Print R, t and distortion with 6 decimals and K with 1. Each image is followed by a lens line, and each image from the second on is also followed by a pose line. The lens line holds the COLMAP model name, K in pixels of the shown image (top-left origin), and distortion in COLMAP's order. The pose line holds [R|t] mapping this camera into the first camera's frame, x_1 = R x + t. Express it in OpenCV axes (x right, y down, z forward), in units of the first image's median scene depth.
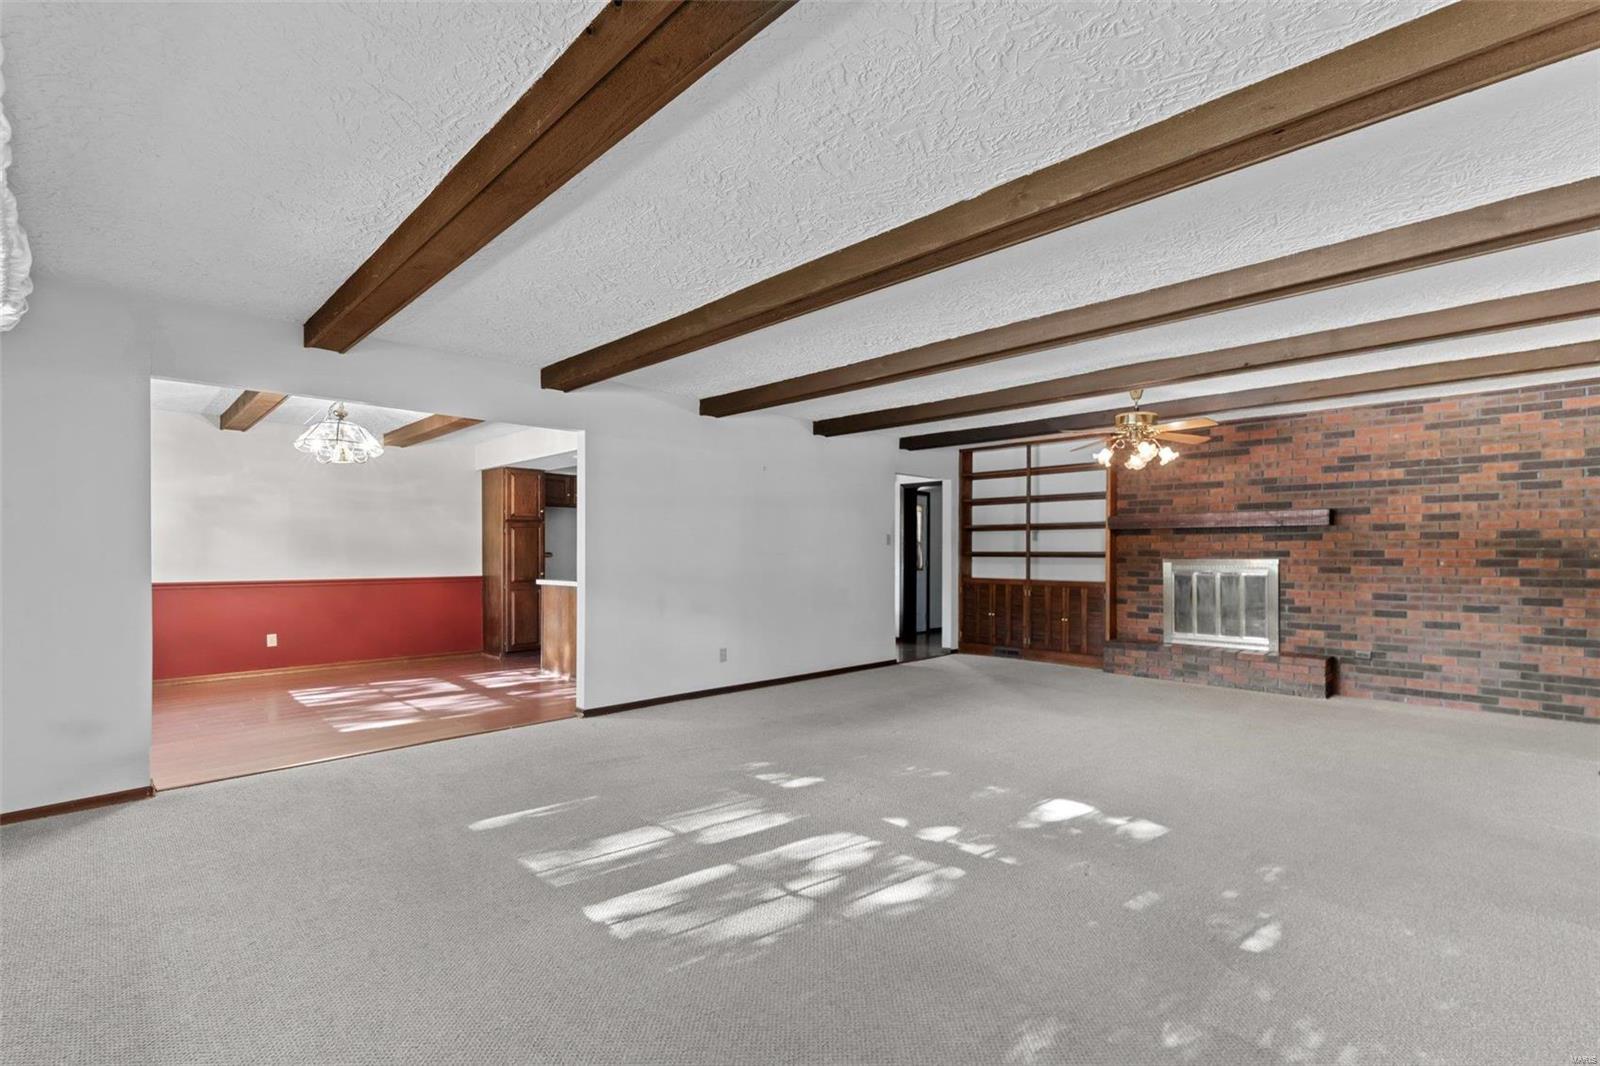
lens RADIAL K [[706.9, 0, 849.4], [0, 706.9, 553.2], [0, 0, 1]] dist [-0.001348, -0.000154]
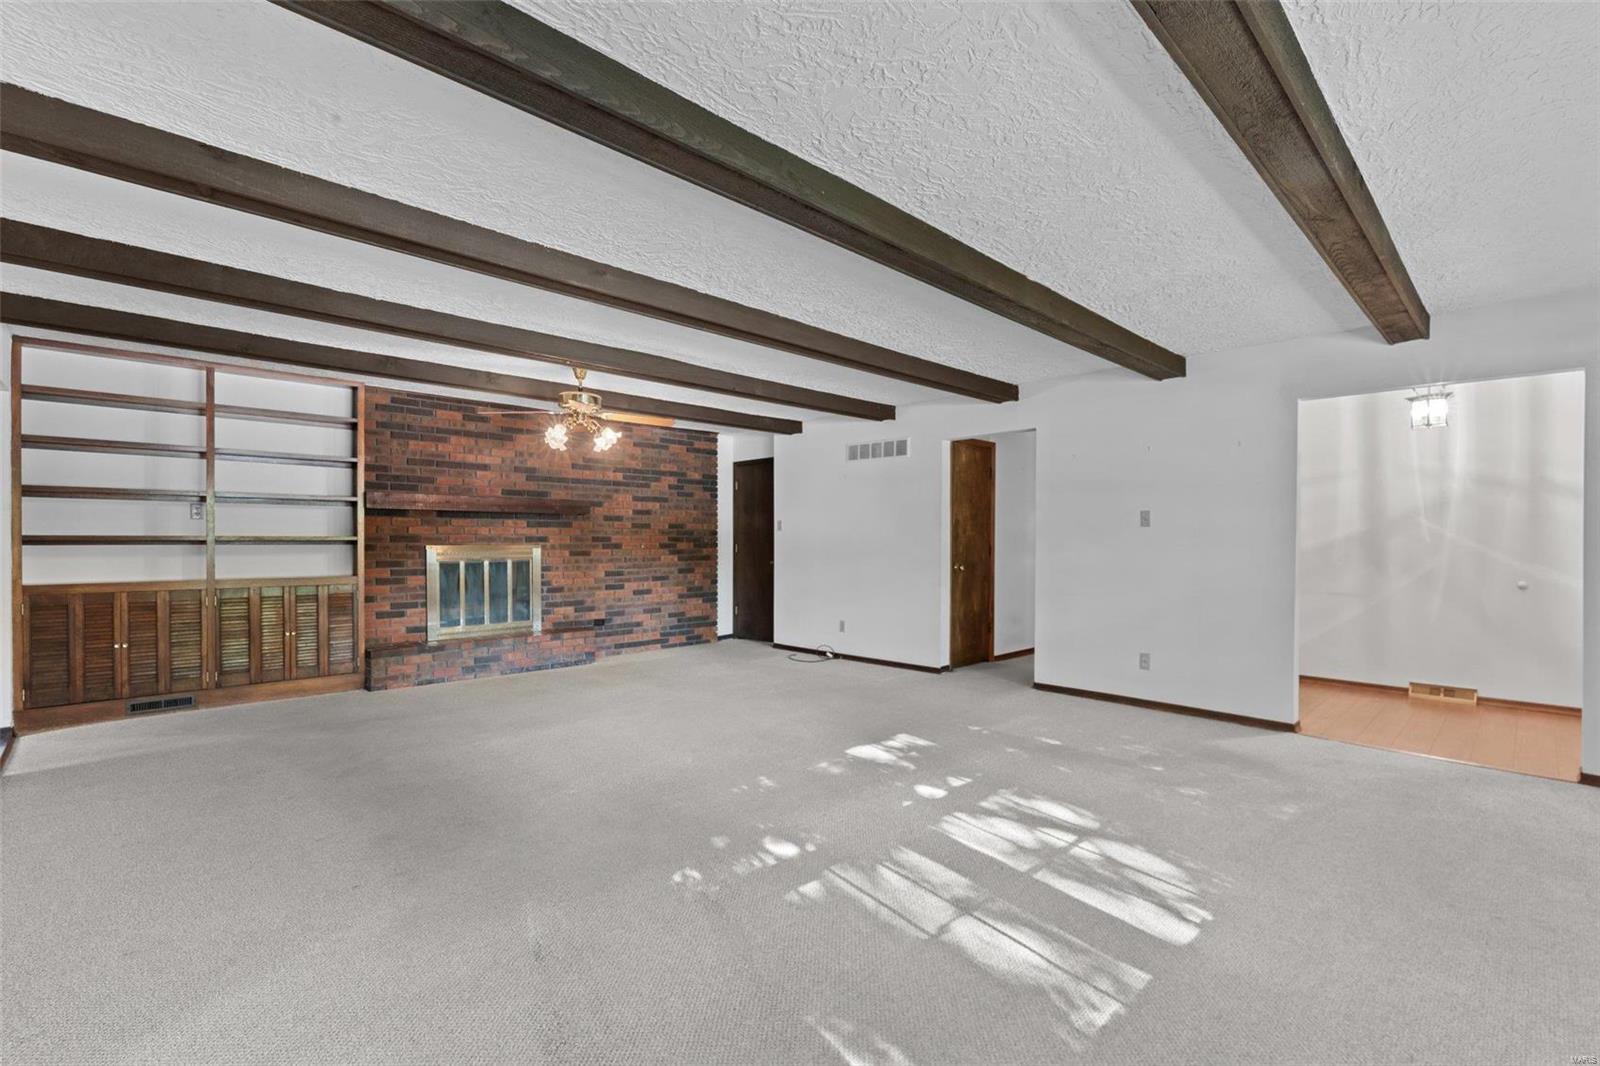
lens RADIAL K [[706.9, 0, 849.4], [0, 706.9, 553.2], [0, 0, 1]] dist [-0.001348, -0.000154]
pose [[0.014138, -0.020674, 0.999686, -0.488958], [-0.002305, 0.999783, 0.020708, -0.001589], [-0.999897, -0.002597, 0.014087, 0.552433]]
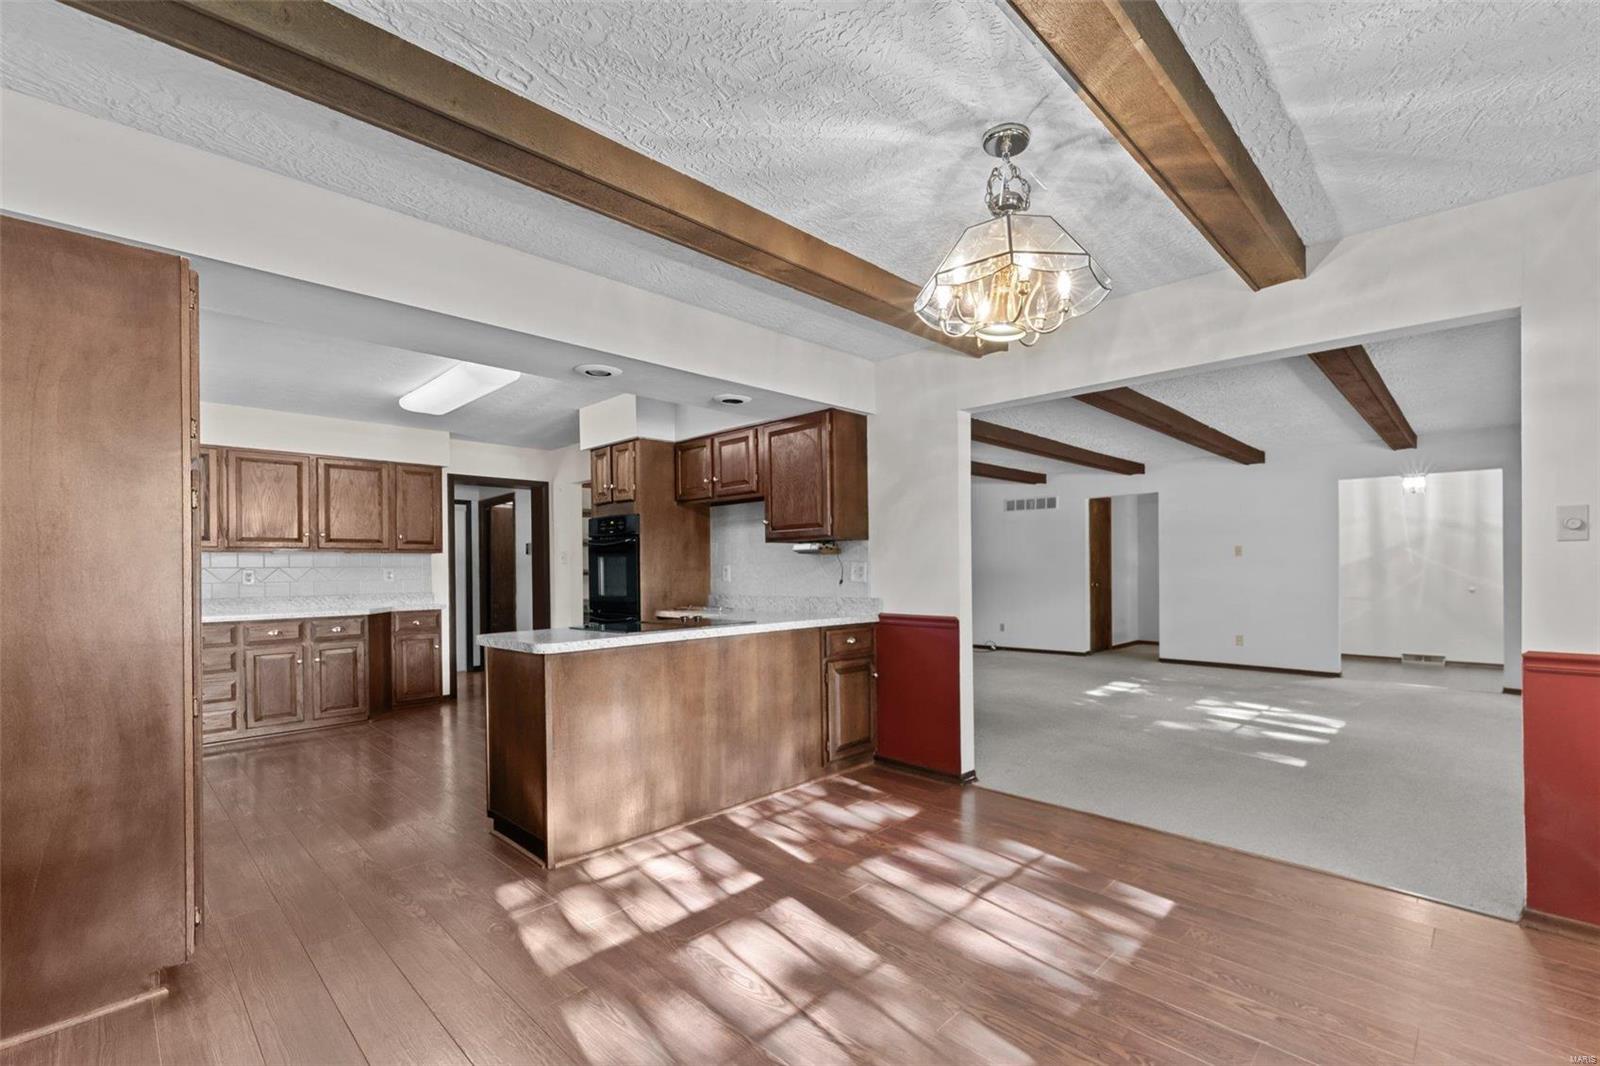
lens RADIAL K [[694.5, 0, 837.0], [0, 694.5, 575.0], [0, 0, 1]] dist [-0.001838, -0.000052]
pose [[-0.001082, -0.012058, 0.999927, -0.962524], [0.008755, 0.999889, 0.012067, -0.002836], [-0.999961, 0.008767, -0.000976, 0.978728]]
